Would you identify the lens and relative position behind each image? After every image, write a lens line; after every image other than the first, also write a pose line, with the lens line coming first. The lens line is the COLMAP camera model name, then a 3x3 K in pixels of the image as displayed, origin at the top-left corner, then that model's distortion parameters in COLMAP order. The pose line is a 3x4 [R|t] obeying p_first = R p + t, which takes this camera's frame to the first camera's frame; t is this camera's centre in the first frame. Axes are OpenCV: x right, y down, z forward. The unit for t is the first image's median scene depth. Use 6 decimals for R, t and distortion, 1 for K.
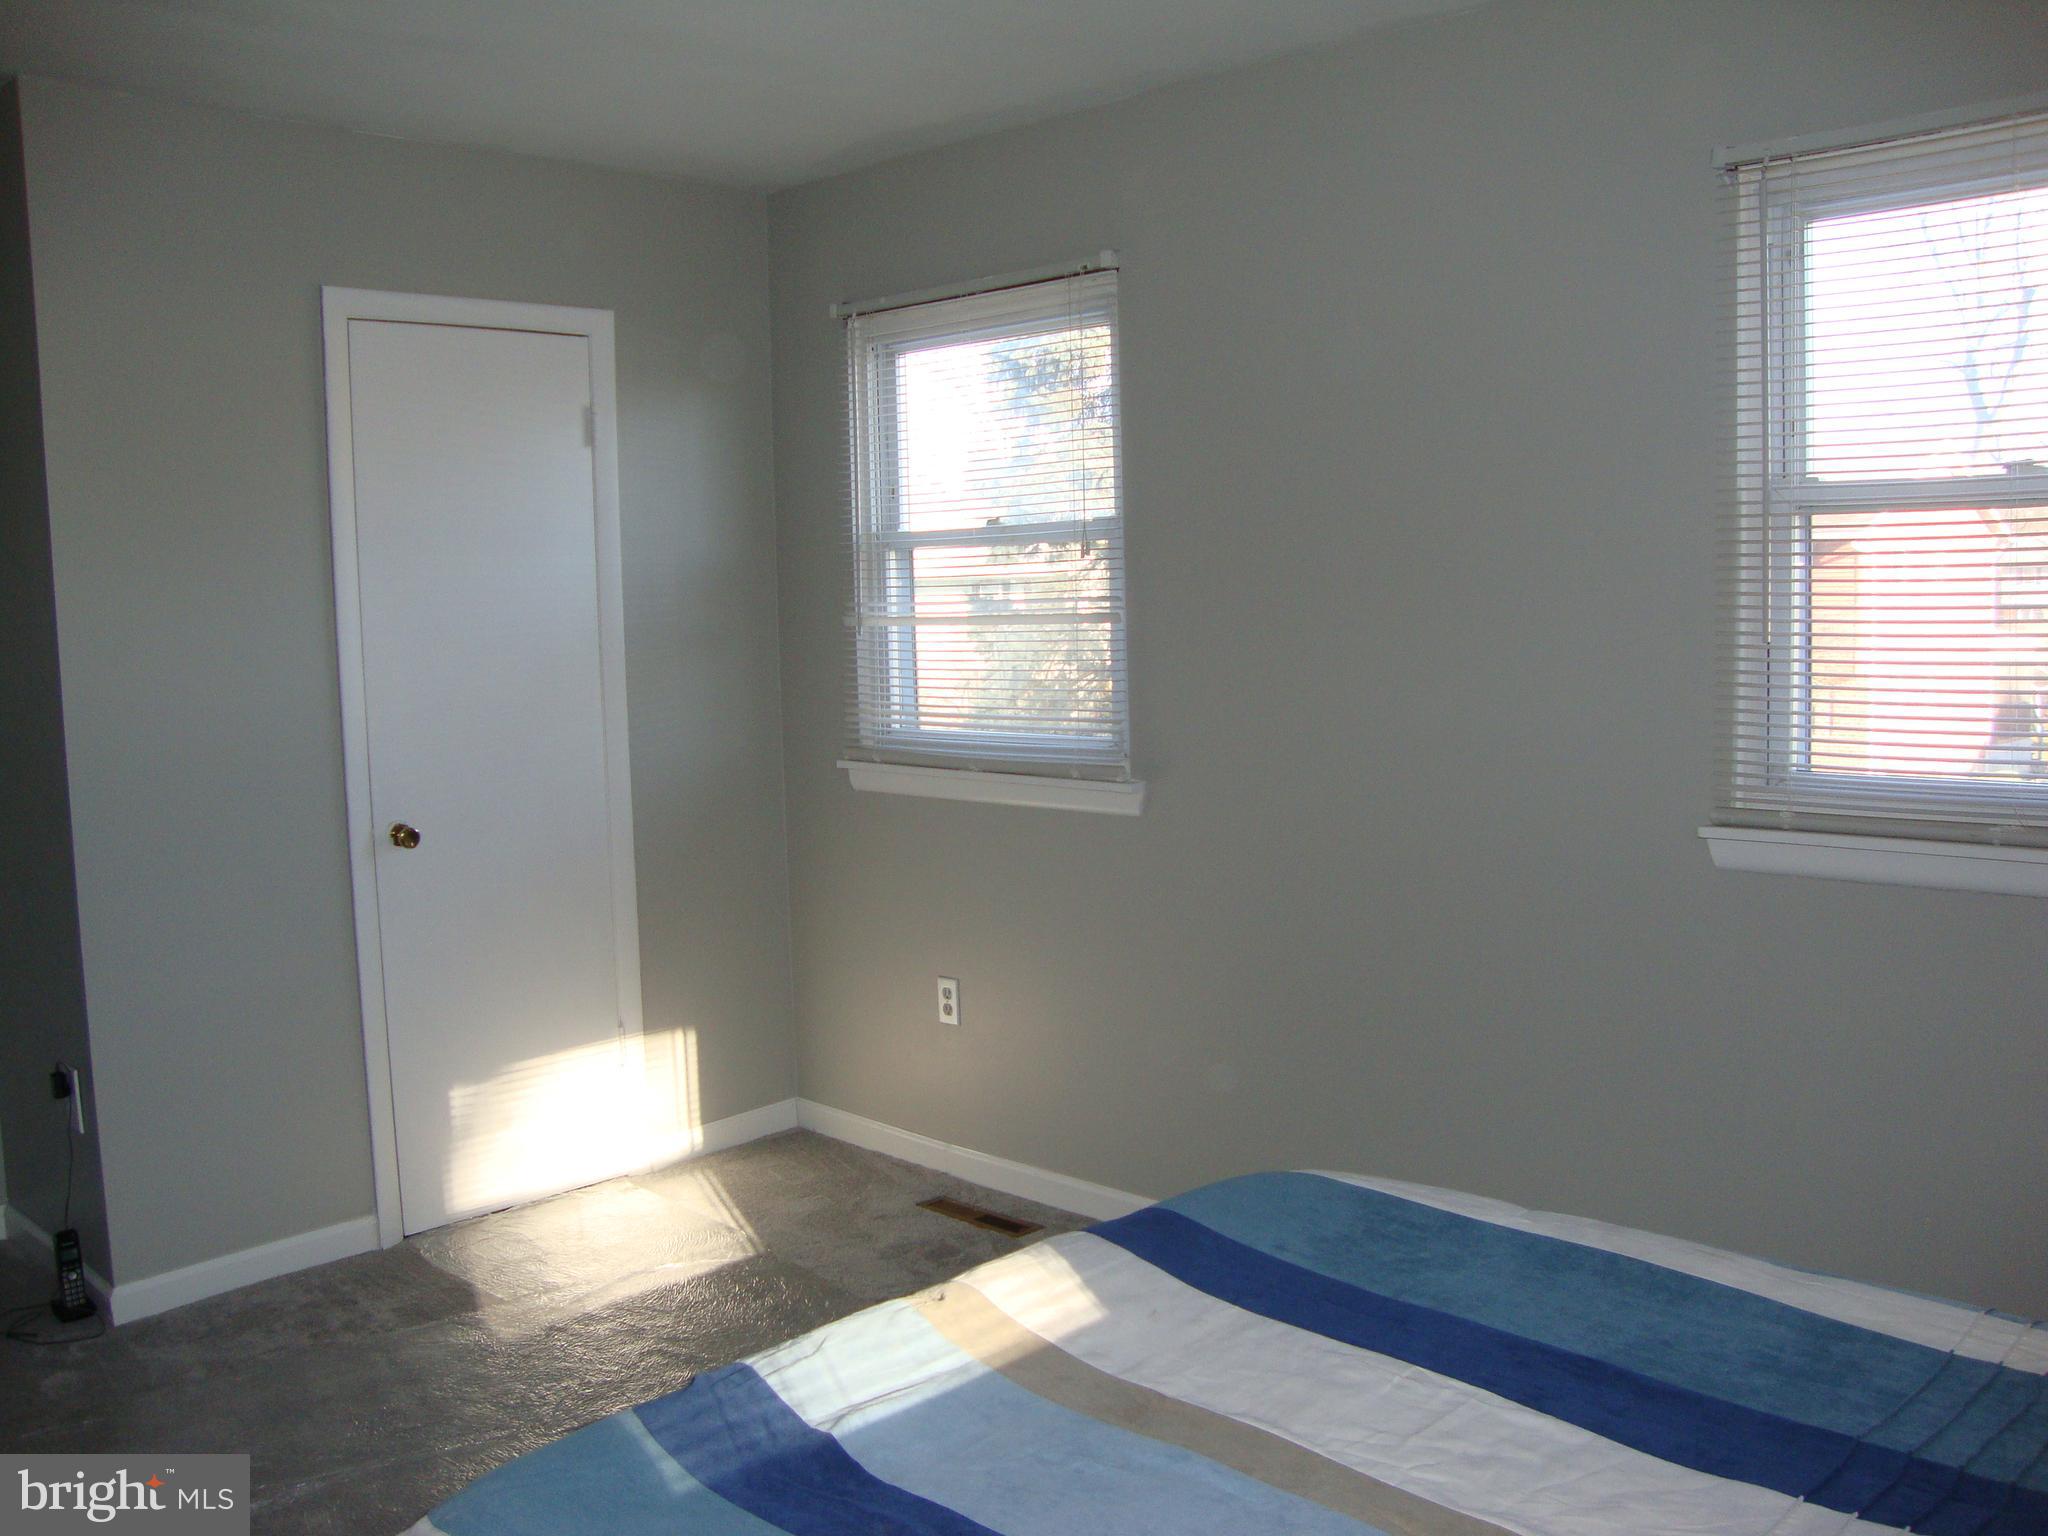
lens RADIAL K [[1826.6, 0, 1030.8], [0, 1826.6, 800.3], [0, 0, 1]] dist [-0.187866, 0.194779]
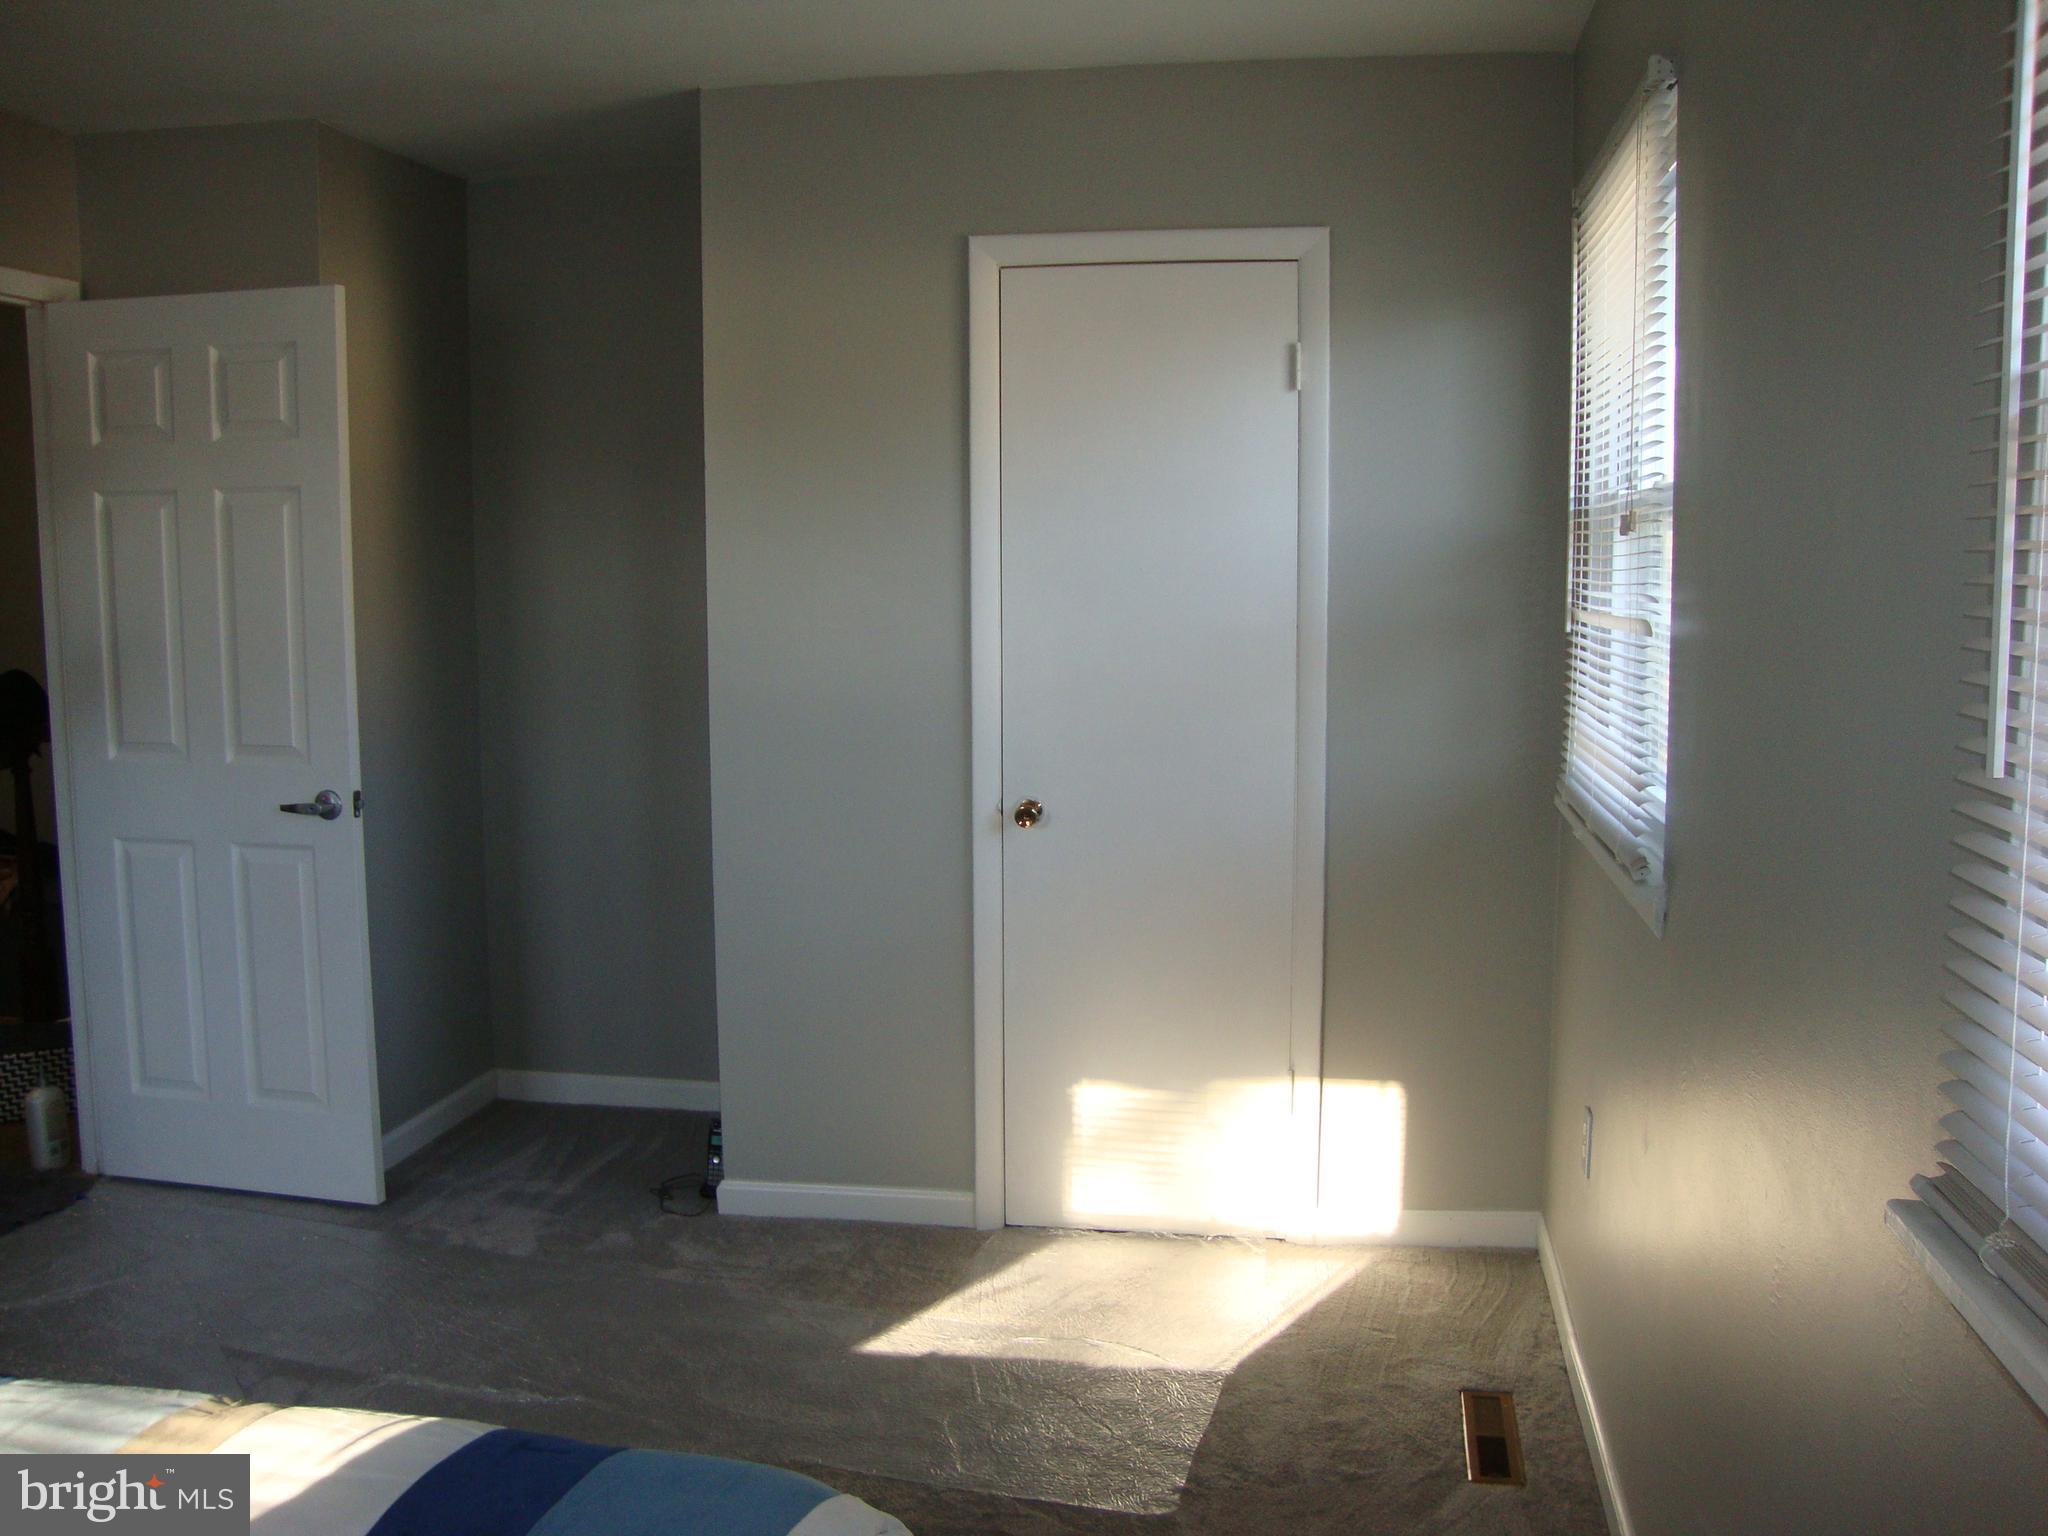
lens RADIAL K [[1826.6, 0, 1030.8], [0, 1826.6, 800.3], [0, 0, 1]] dist [-0.187866, 0.194779]
pose [[0.563704, 0.127694, -0.816047, 0.438397], [-0.103958, 0.991089, 0.083274, -0.067467], [0.819409, 0.037893, 0.571955, 0.452385]]
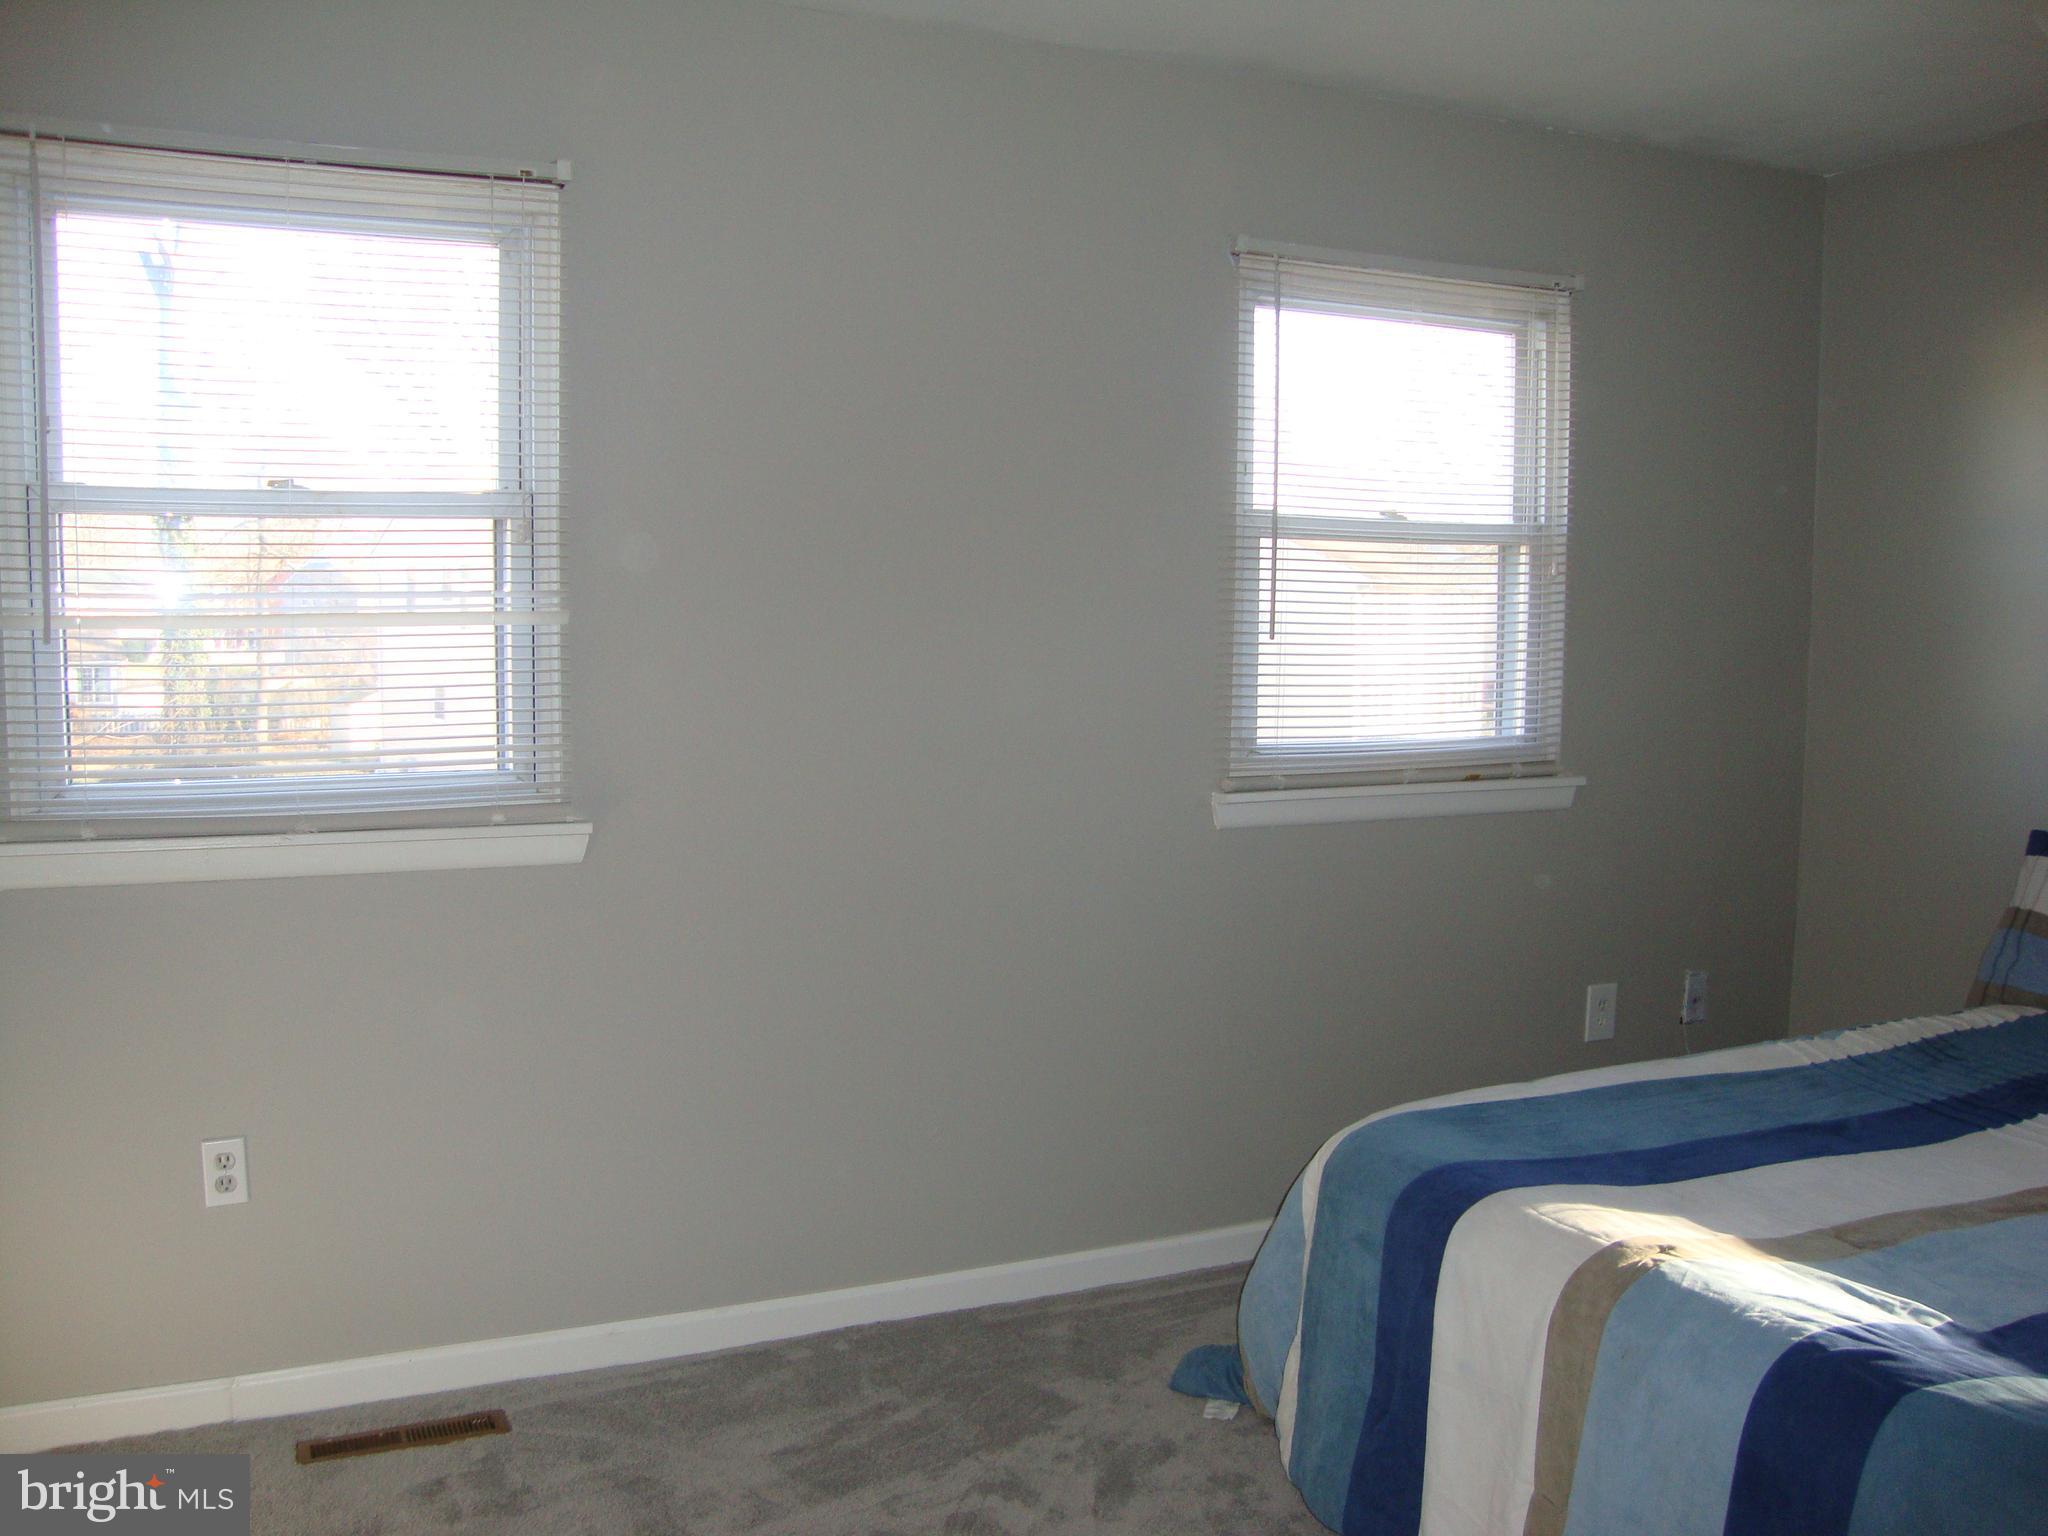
lens RADIAL K [[1868.6, 0, 1024.0], [0, 1868.6, 768.0], [0, 0, 1]] dist [-0.198654, 0.209291]
pose [[0.343911, -0.061378, 0.936994, -0.636312], [0.088633, 0.995528, 0.032681, -0.041902], [-0.934810, 0.071809, 0.347813, 0.522510]]
